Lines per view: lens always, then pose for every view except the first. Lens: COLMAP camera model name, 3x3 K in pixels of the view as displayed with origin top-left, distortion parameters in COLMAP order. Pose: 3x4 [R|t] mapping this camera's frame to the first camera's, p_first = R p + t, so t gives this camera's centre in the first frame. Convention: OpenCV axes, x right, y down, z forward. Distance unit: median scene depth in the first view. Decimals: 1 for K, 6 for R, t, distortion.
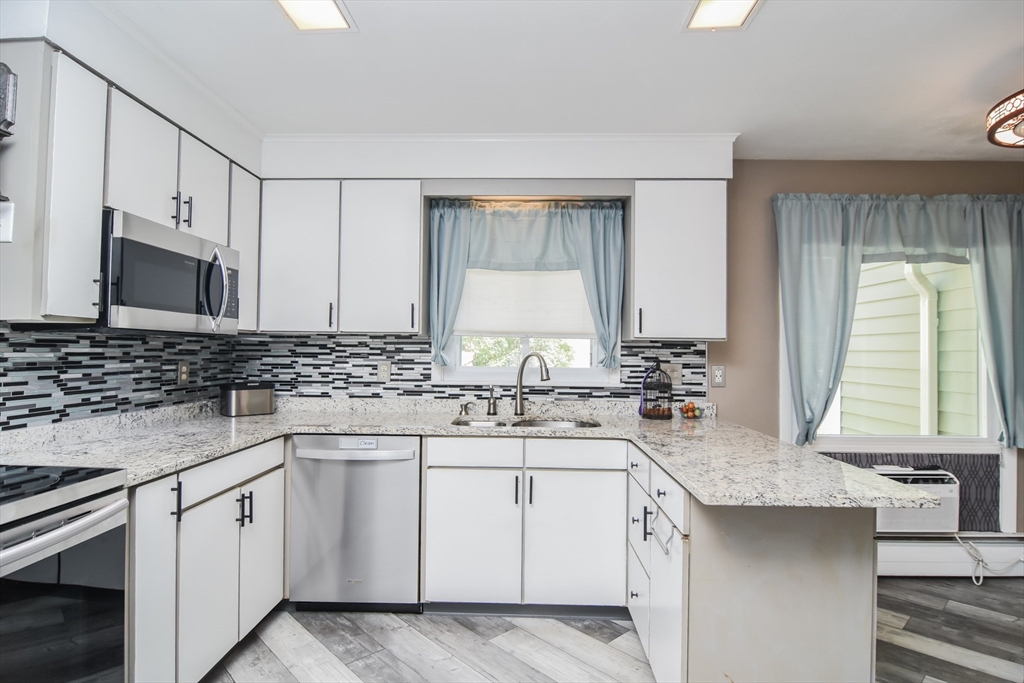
lens RADIAL K [[541.2, 0, 510.5], [0, 541.2, 341.8], [0, 0, 1]] dist [-0.014304, -0.007522]
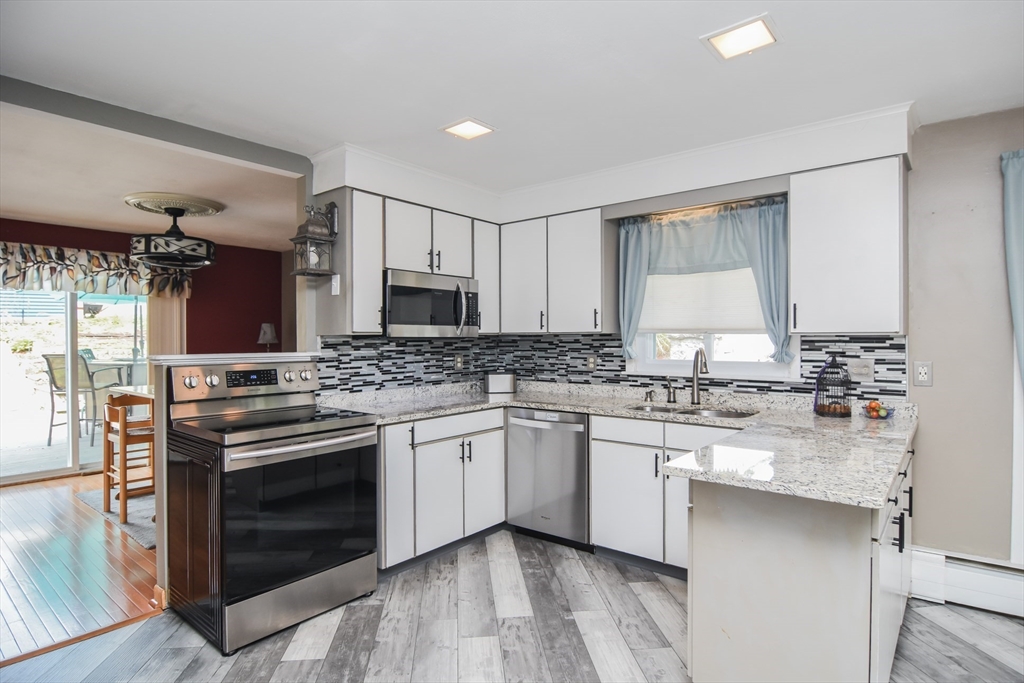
lens RADIAL K [[541.2, 0, 514.3], [0, 541.2, 341.7], [0, 0, 1]] dist [-0.014304, -0.007522]
pose [[0.794713, -0.009368, -0.606913, 0.463686], [0.022425, 0.999651, 0.013934, -0.018272], [0.606571, -0.024684, 0.794646, -0.113753]]
